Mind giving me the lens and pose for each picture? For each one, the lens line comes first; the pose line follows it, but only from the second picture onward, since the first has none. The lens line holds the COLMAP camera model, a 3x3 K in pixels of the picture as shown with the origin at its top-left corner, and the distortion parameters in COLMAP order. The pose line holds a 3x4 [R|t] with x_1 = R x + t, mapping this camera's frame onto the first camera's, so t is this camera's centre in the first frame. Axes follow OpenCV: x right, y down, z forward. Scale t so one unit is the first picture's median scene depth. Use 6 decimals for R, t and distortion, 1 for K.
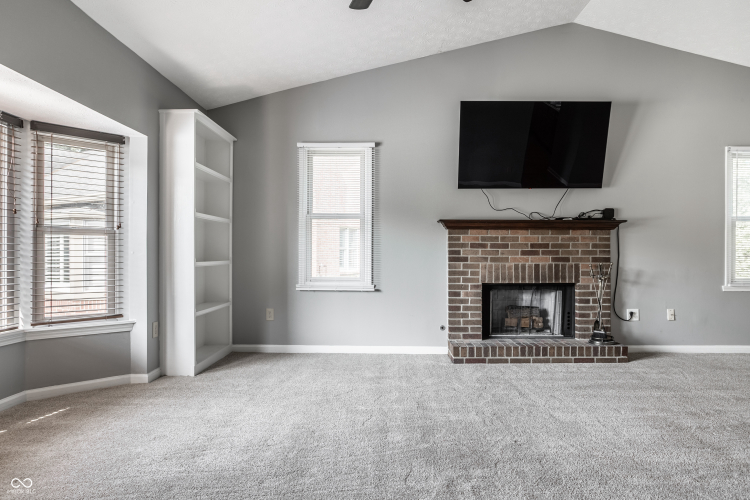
lens RADIAL K [[450.2, 0, 383.5], [0, 450.2, 253.3], [0, 0, 1]] dist [-0.051504, 0.037966]
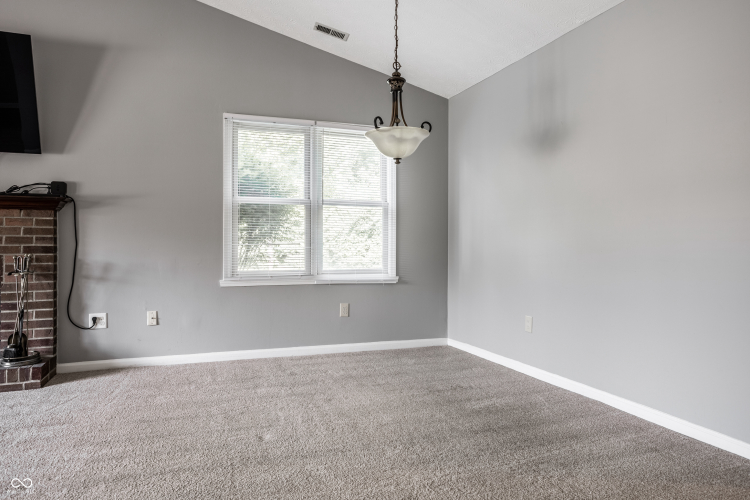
lens RADIAL K [[489.1, 0, 368.7], [0, 489.1, 242.2], [0, 0, 1]] dist [0.001703, 0.010916]
pose [[0.944666, -0.000664, 0.328034, 0.738821], [0.001915, 0.999992, -0.003492, 0.005872], [-0.328029, 0.003927, 0.944659, 0.042373]]
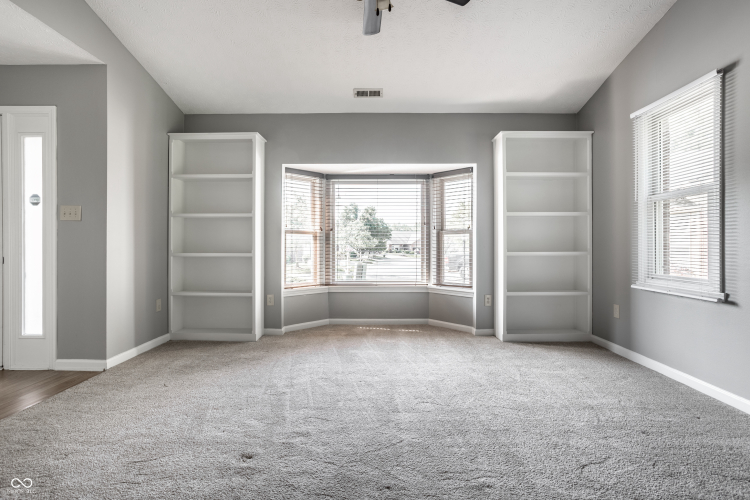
lens RADIAL K [[364.5, 0, 375.0], [0, 364.5, 244.5], [0, 0, 1]] dist [-0.049130, 0.028426]
pose [[0.006845, -0.007196, -0.999951, 0.489362], [-0.000984, 0.999974, -0.007203, 0.005724], [0.999976, 0.001034, 0.006837, 0.517073]]
